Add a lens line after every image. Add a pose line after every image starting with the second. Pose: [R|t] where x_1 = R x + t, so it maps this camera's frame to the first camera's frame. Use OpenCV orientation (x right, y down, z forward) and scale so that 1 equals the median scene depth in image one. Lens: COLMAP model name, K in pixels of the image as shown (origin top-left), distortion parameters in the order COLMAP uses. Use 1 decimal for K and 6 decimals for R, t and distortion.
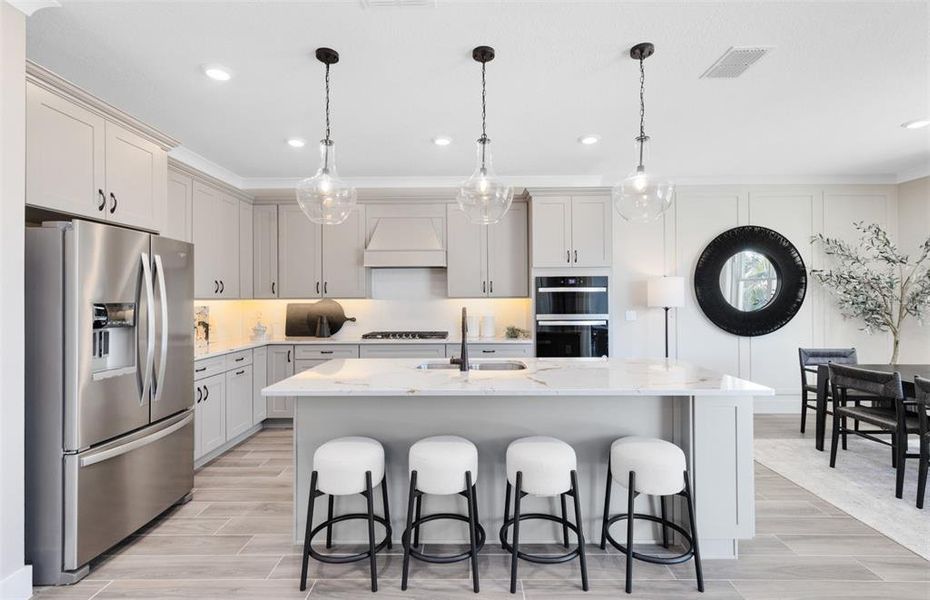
lens RADIAL K [[424.5, 0, 465.9], [0, 424.5, 295.5], [0, 0, 1]] dist [0.004813, 0.000082]
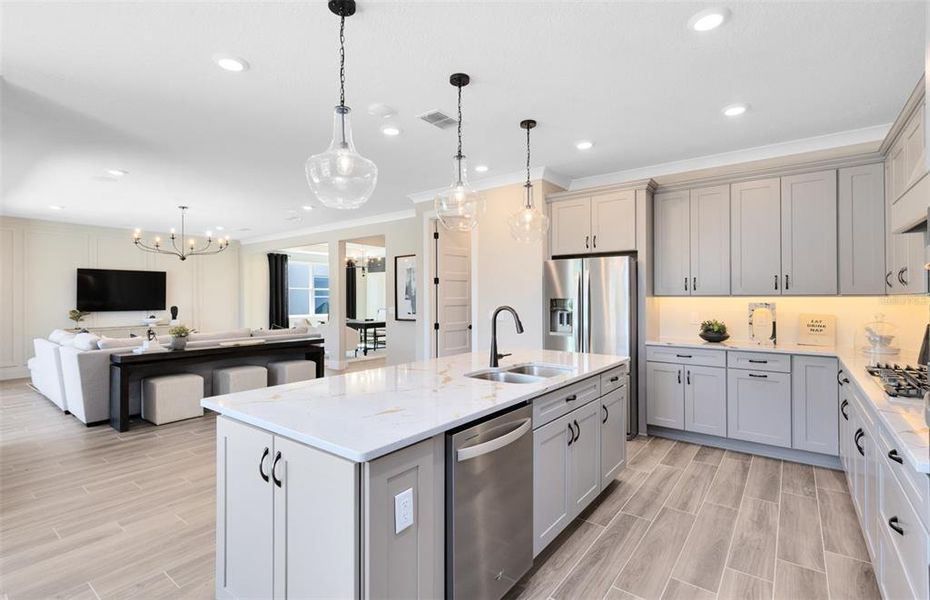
lens RADIAL K [[424.5, 0, 462.5], [0, 424.5, 301.8], [0, 0, 1]] dist [0.004813, 0.000082]
pose [[-0.600748, 0.014653, -0.799304, 0.518347], [0.010798, 0.999890, 0.010214, 0.004241], [0.799365, -0.002494, -0.600840, 0.930859]]
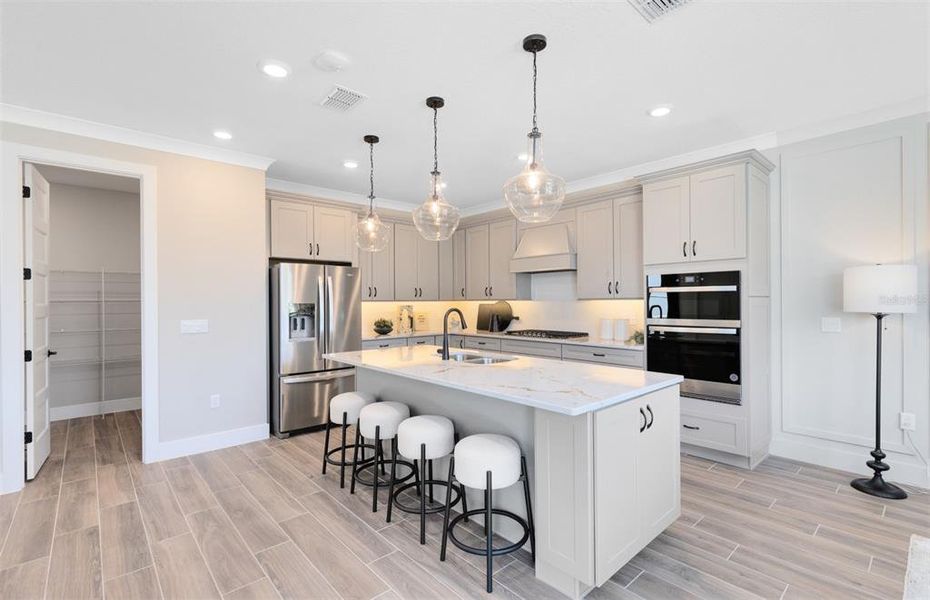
lens RADIAL K [[424.5, 0, 469.4], [0, 424.5, 301.7], [0, 0, 1]] dist [0.004813, 0.000082]
pose [[0.680477, 0.001779, -0.732767, 0.562047], [0.007611, 0.999926, 0.009495, -0.000640], [0.732730, -0.012038, 0.680413, 0.128732]]
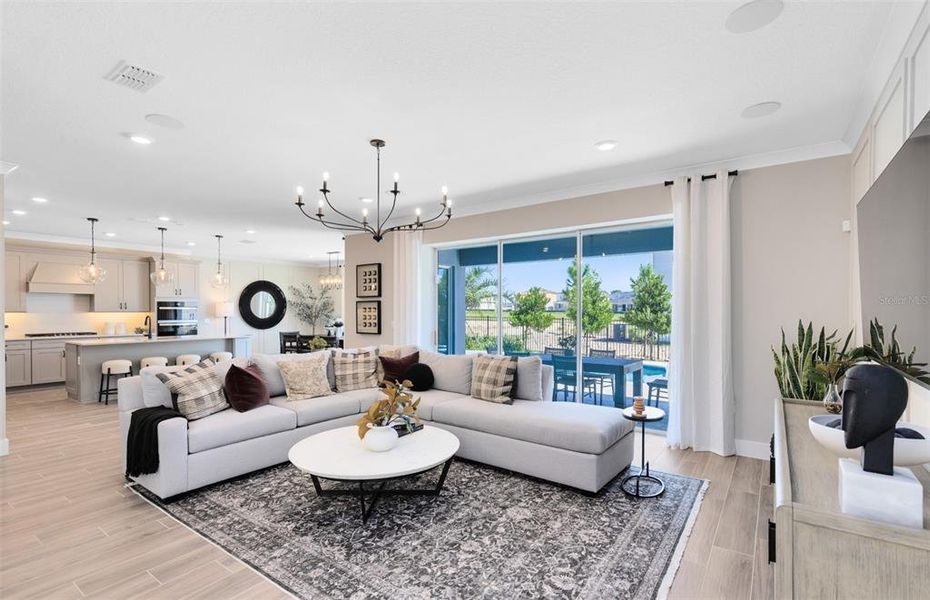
lens RADIAL K [[424.5, 0, 466.1], [0, 424.5, 318.0], [0, 0, 1]] dist [0.004813, 0.000082]
pose [[0.566458, -0.008536, 0.824047, -0.658004], [-0.004752, 0.999896, 0.013624, -0.000602], [-0.824077, -0.011634, 0.566358, -1.311966]]
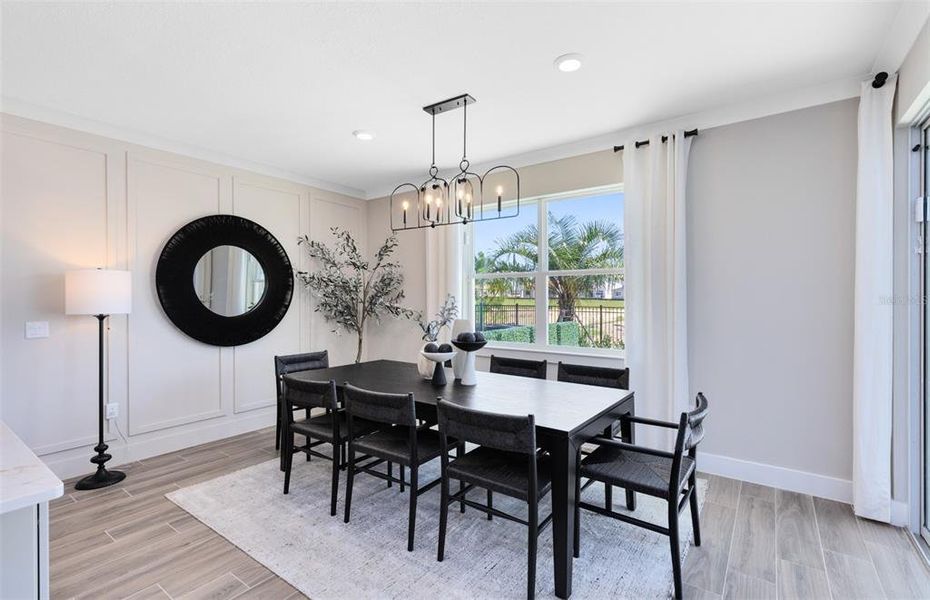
lens RADIAL K [[424.5, 0, 466.8], [0, 424.5, 297.5], [0, 0, 1]] dist [0.004813, 0.000082]
pose [[0.574865, 0.005154, 0.818232, 0.272031], [-0.004798, 0.999984, -0.002928, -0.000450], [-0.818234, -0.002243, 0.574880, 0.148005]]
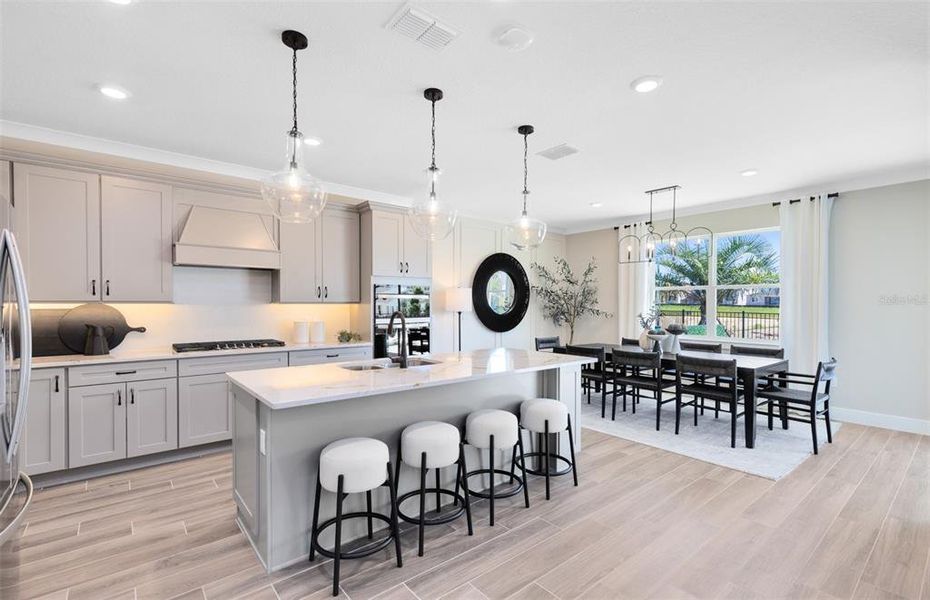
lens RADIAL K [[424.5, 0, 465.8], [0, 424.5, 307.4], [0, 0, 1]] dist [0.004813, 0.000082]
pose [[0.760812, 0.001289, 0.648971, -0.362419], [-0.009612, 0.999911, 0.009283, 0.003223], [-0.648901, -0.013301, 0.760756, 0.024595]]
